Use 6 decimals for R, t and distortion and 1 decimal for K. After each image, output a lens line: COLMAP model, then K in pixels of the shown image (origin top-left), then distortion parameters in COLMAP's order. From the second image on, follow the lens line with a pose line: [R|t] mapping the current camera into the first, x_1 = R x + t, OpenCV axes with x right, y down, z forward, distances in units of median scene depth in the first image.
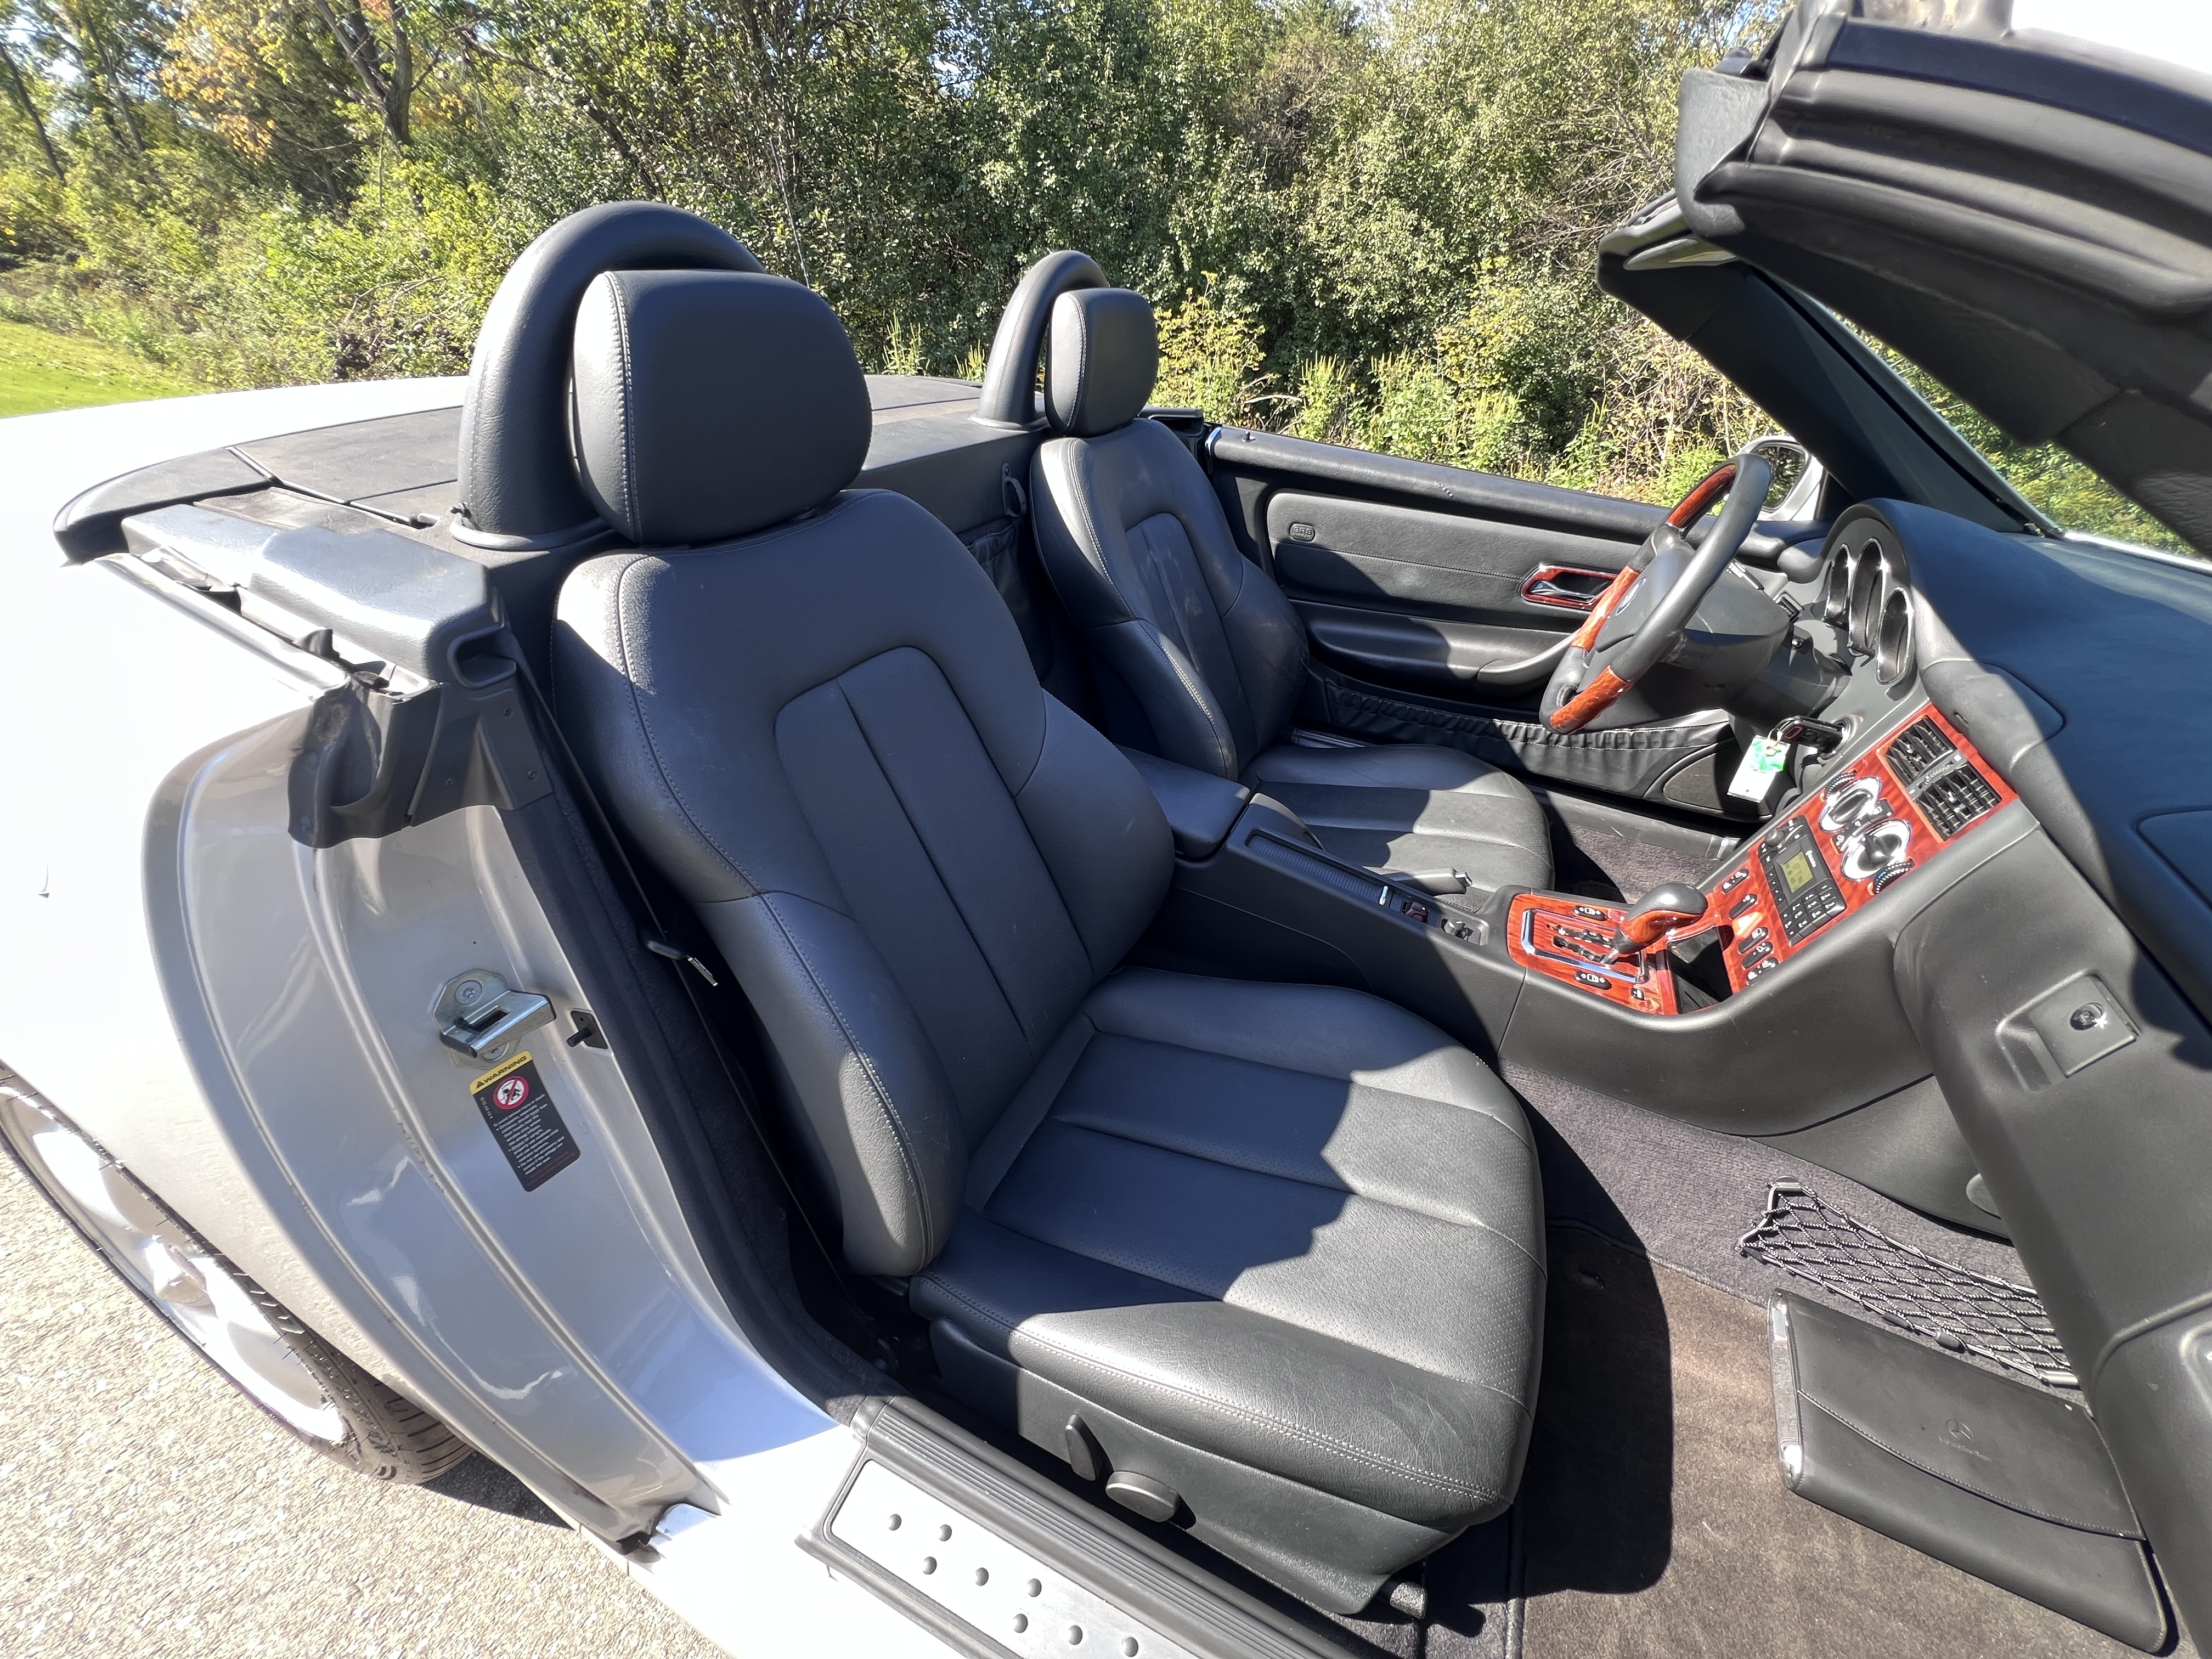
lens RADIAL K [[885.0, 0, 1106.0], [0, 885.0, 829.5], [0, 0, 1]] dist [-0.002765, -0.000140]
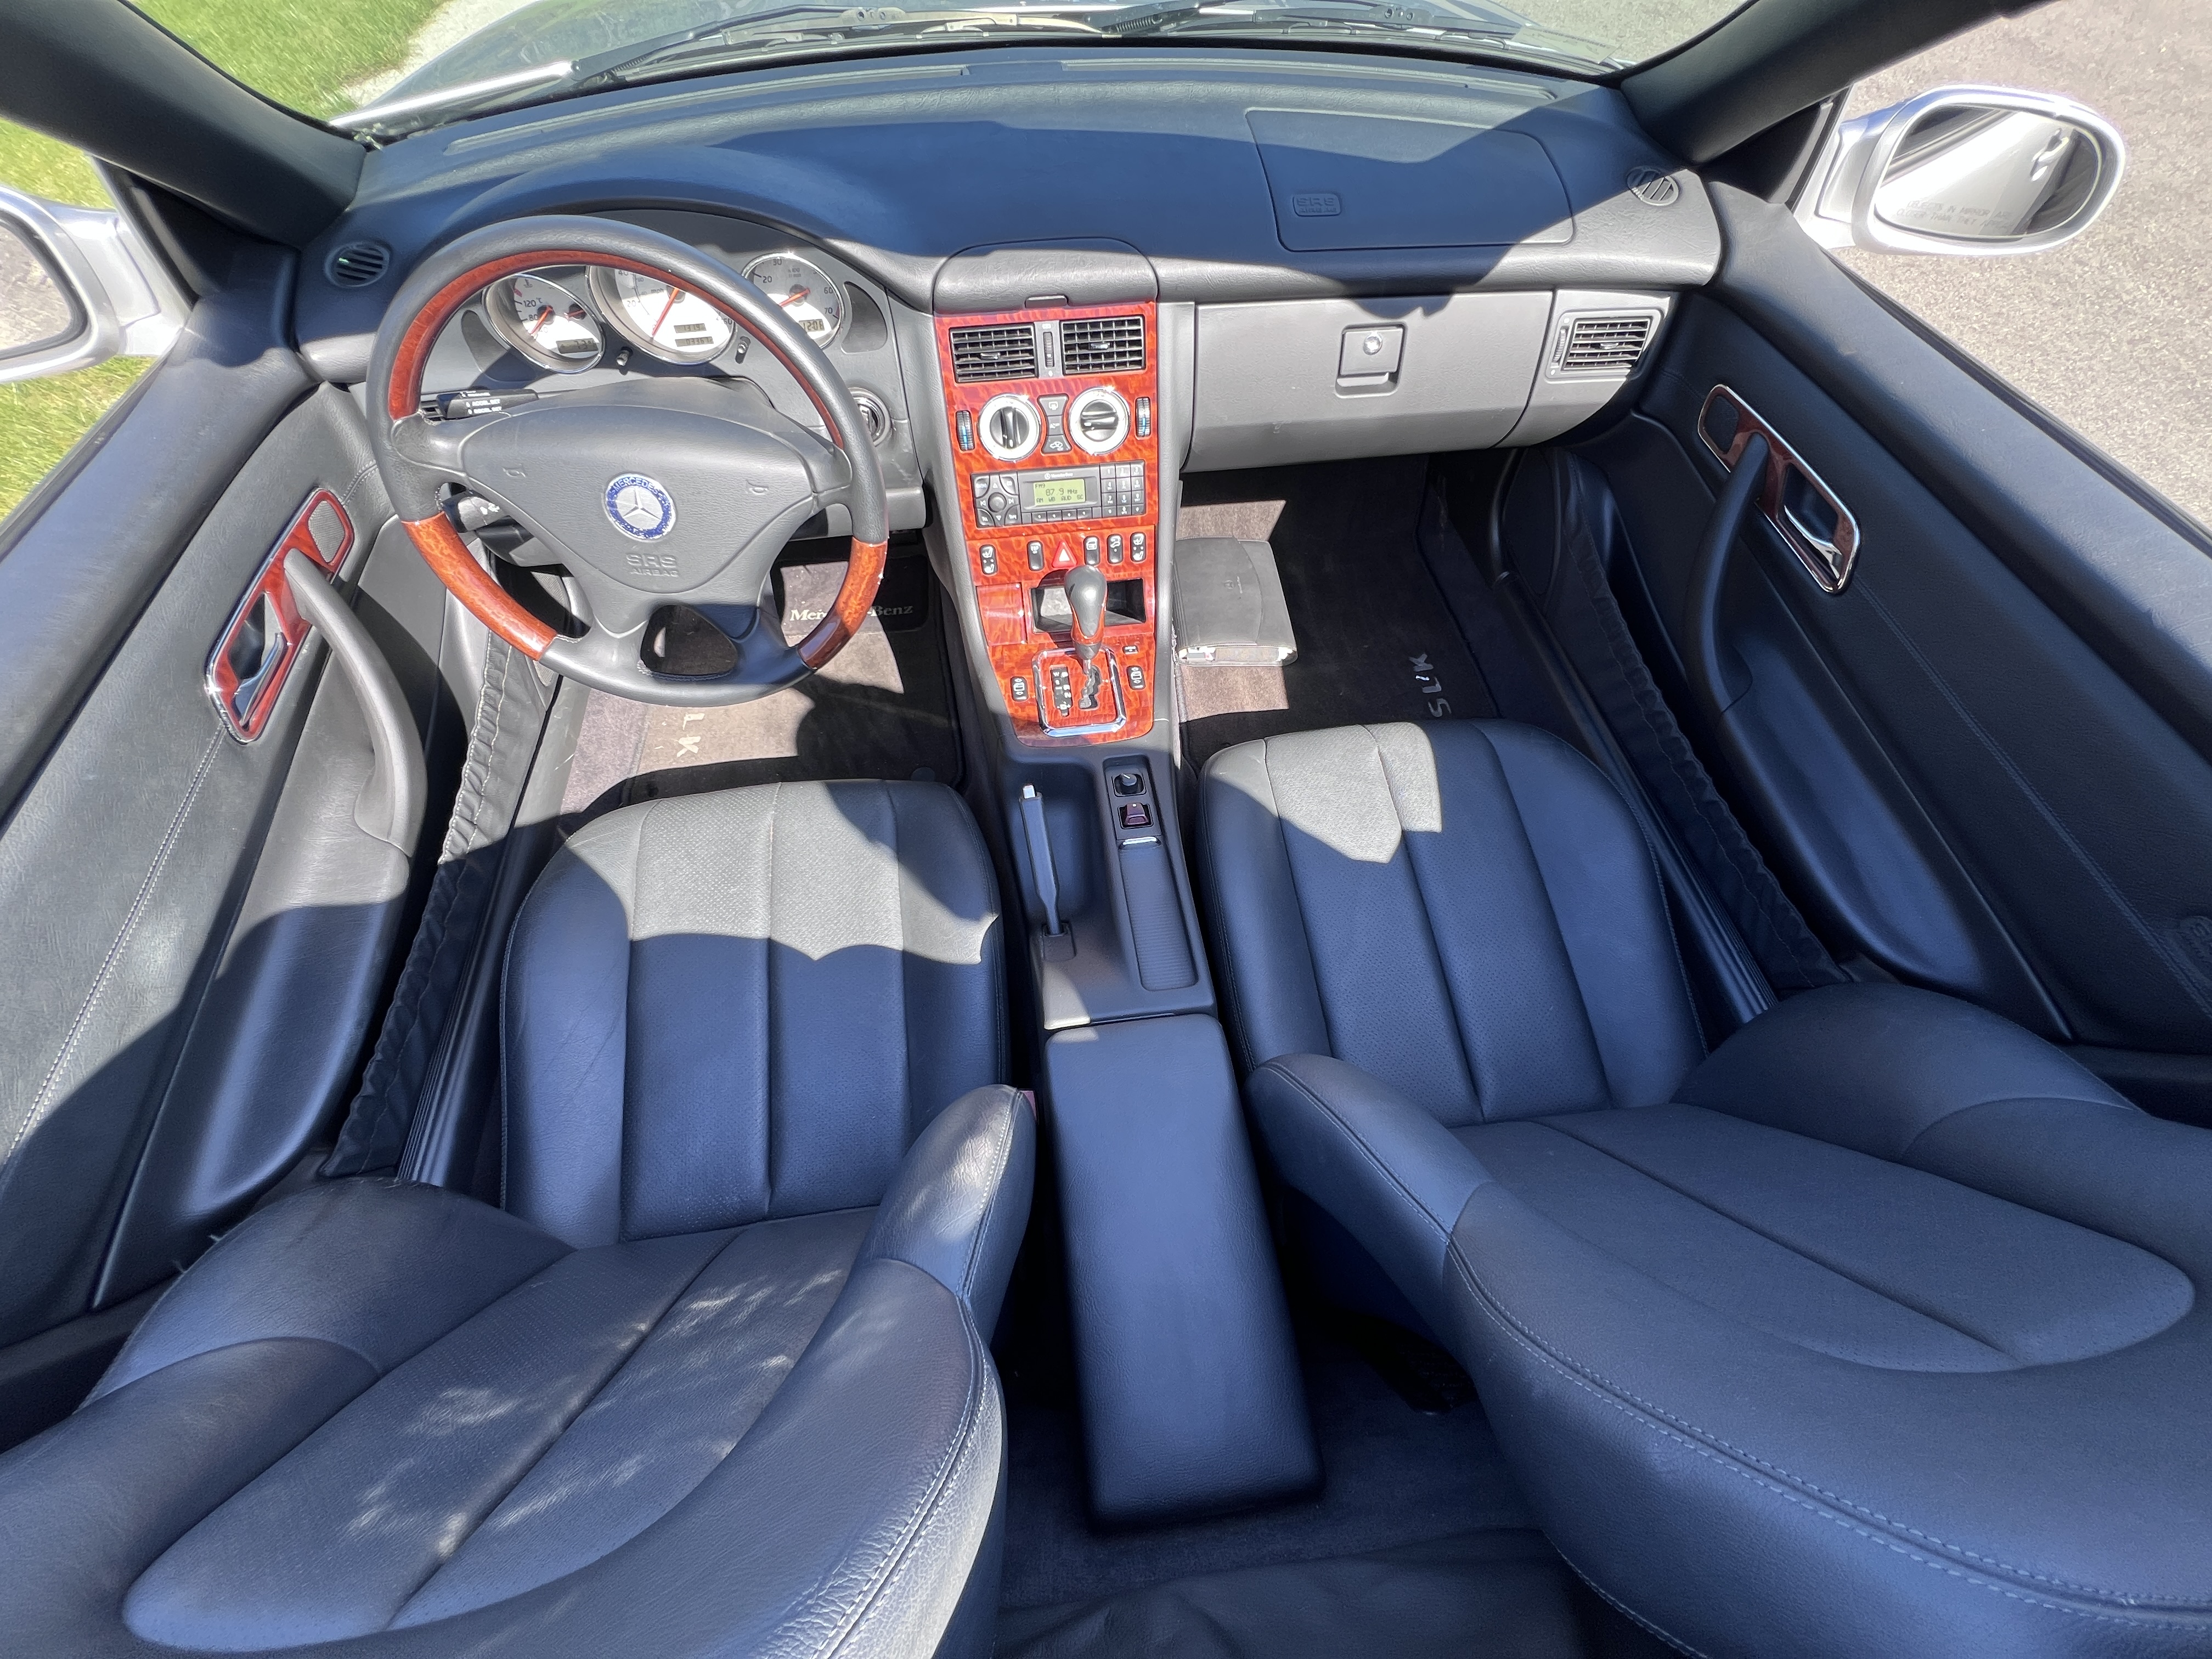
lens RADIAL K [[885.0, 0, 1106.0], [0, 885.0, 829.5], [0, 0, 1]] dist [-0.002765, -0.000140]
pose [[-0.501287, -0.760961, 0.411886, -0.006221], [0.449245, 0.177945, 0.875508, -0.461114], [-0.739521, 0.623918, 0.252656, 0.539807]]
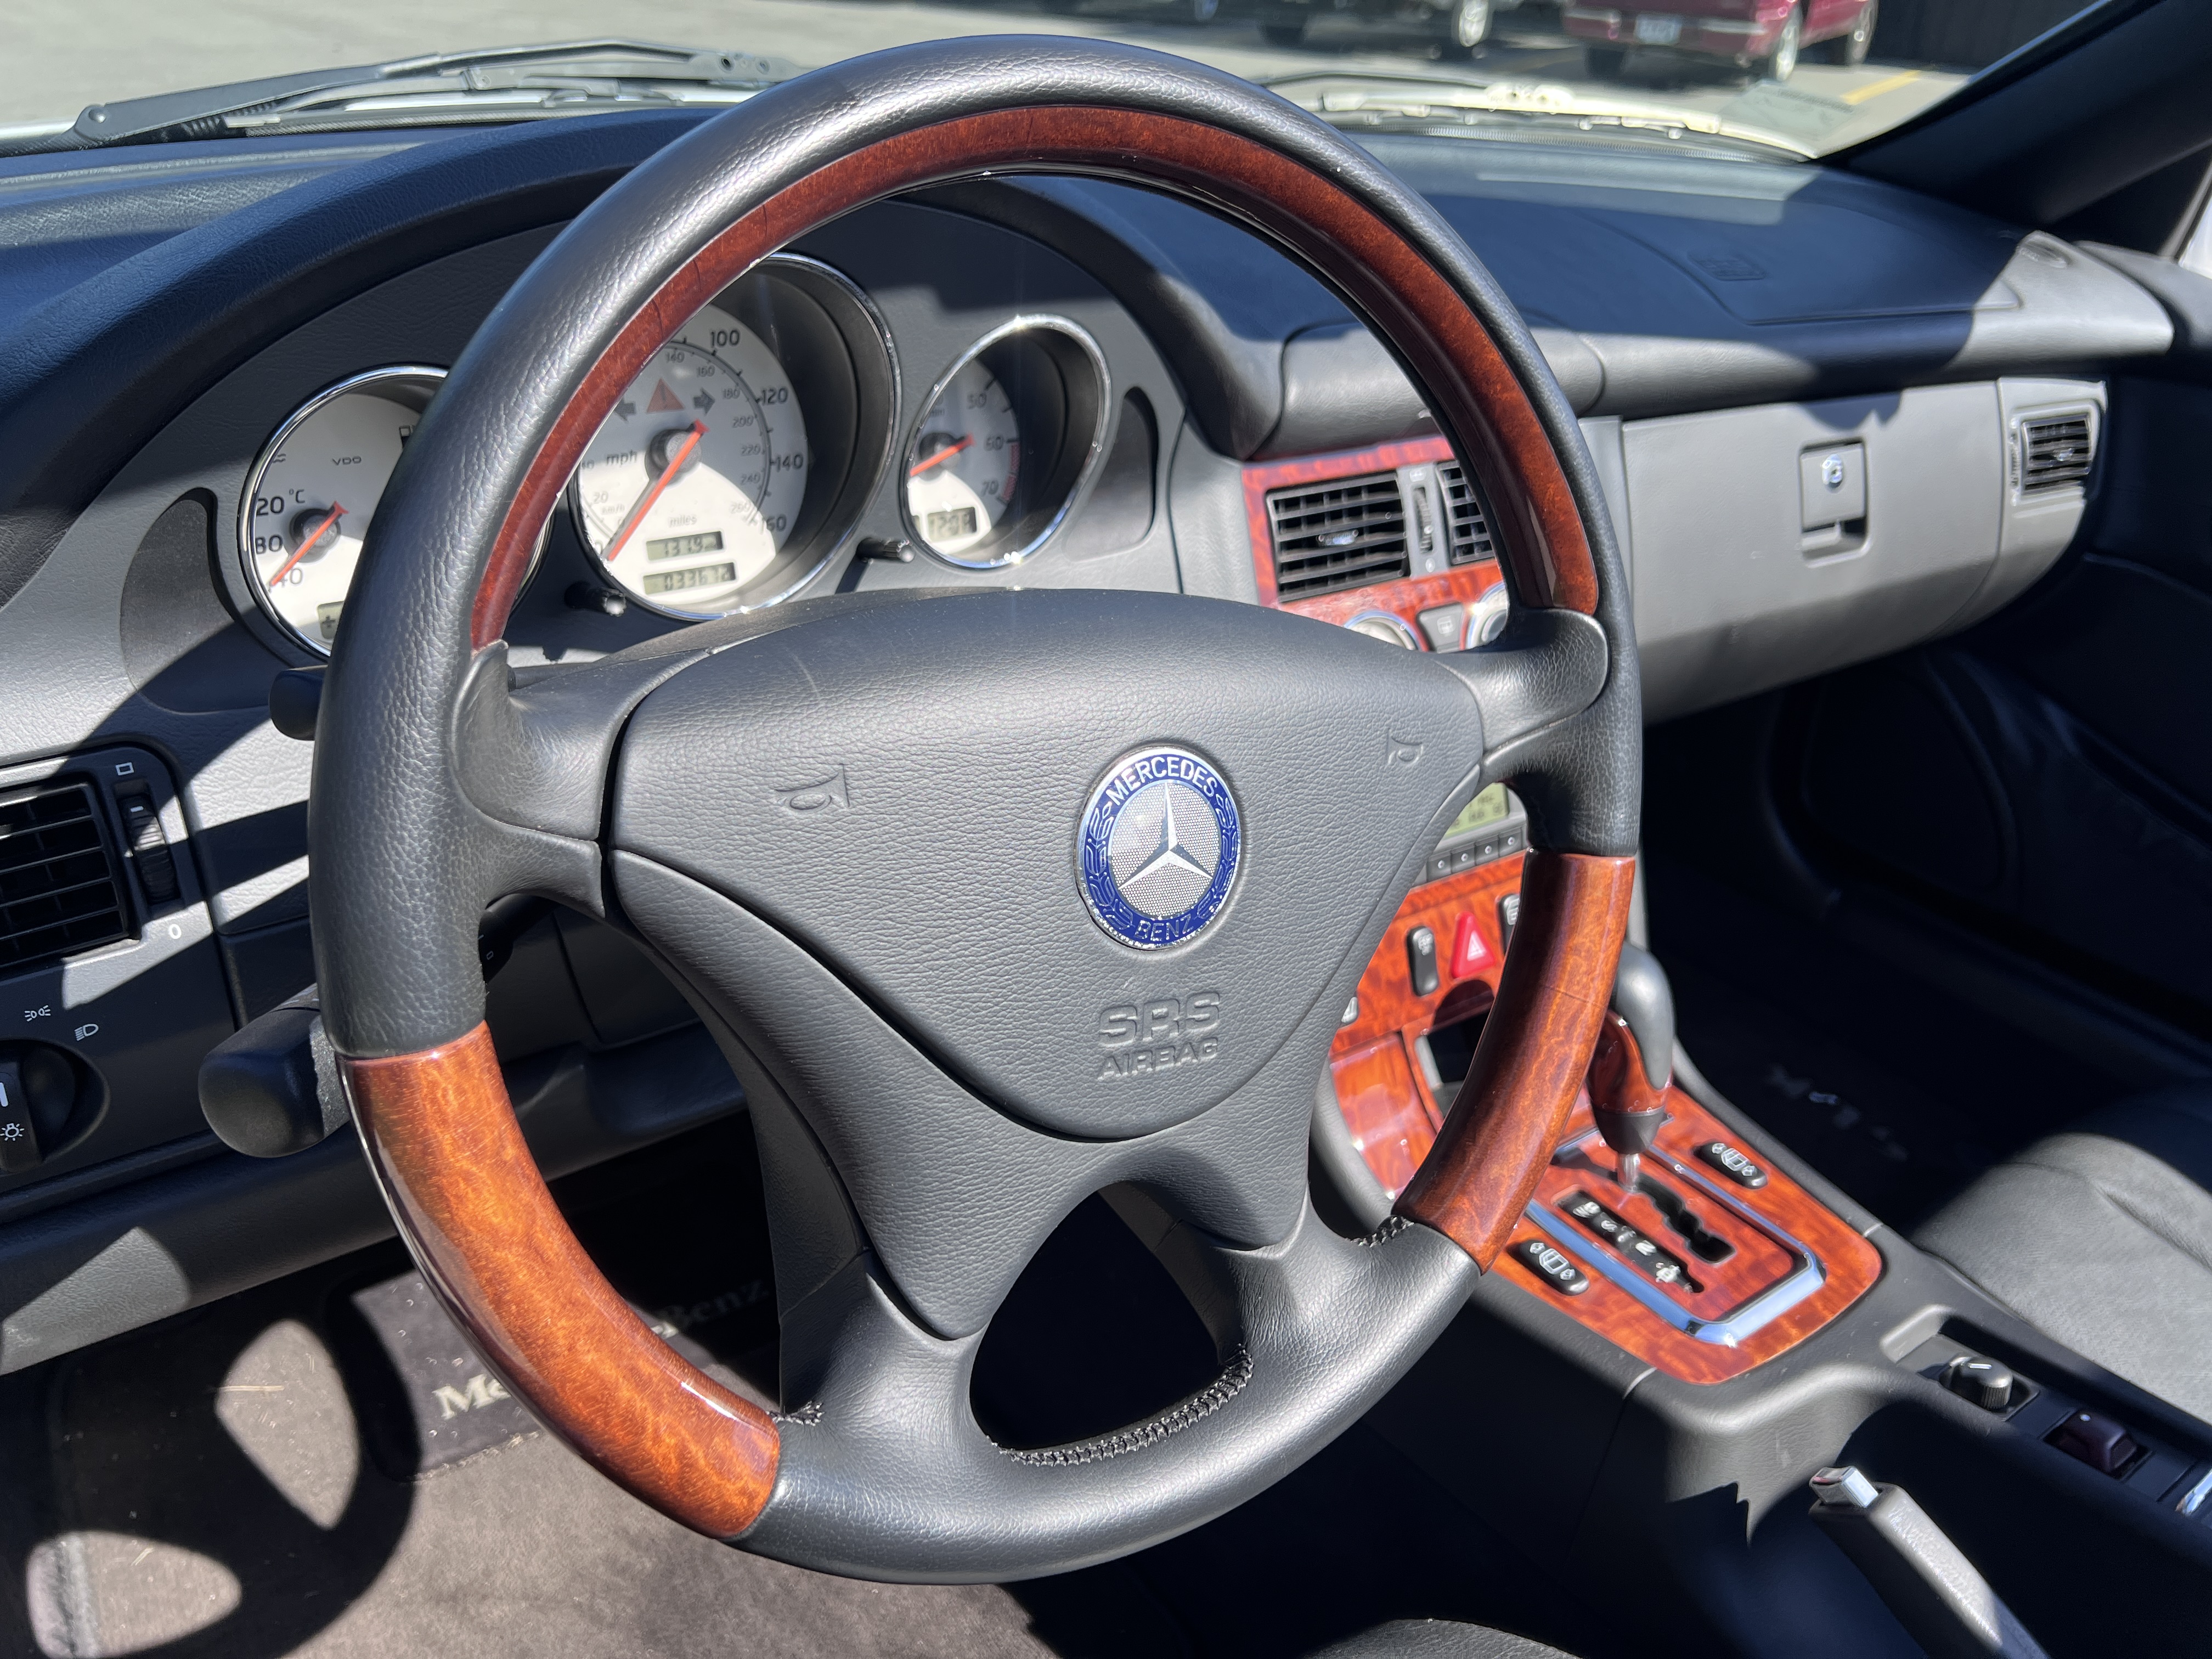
lens RADIAL K [[1685.7, 0, 1106.0], [0, 1685.7, 829.5], [0, 0, 1]] dist [0.075195, -0.113118]
pose [[-0.852227, -0.342141, 0.395789, 0.328699], [0.178286, 0.521308, 0.834537, -0.429867], [-0.491858, 0.781778, -0.383274, 0.834638]]
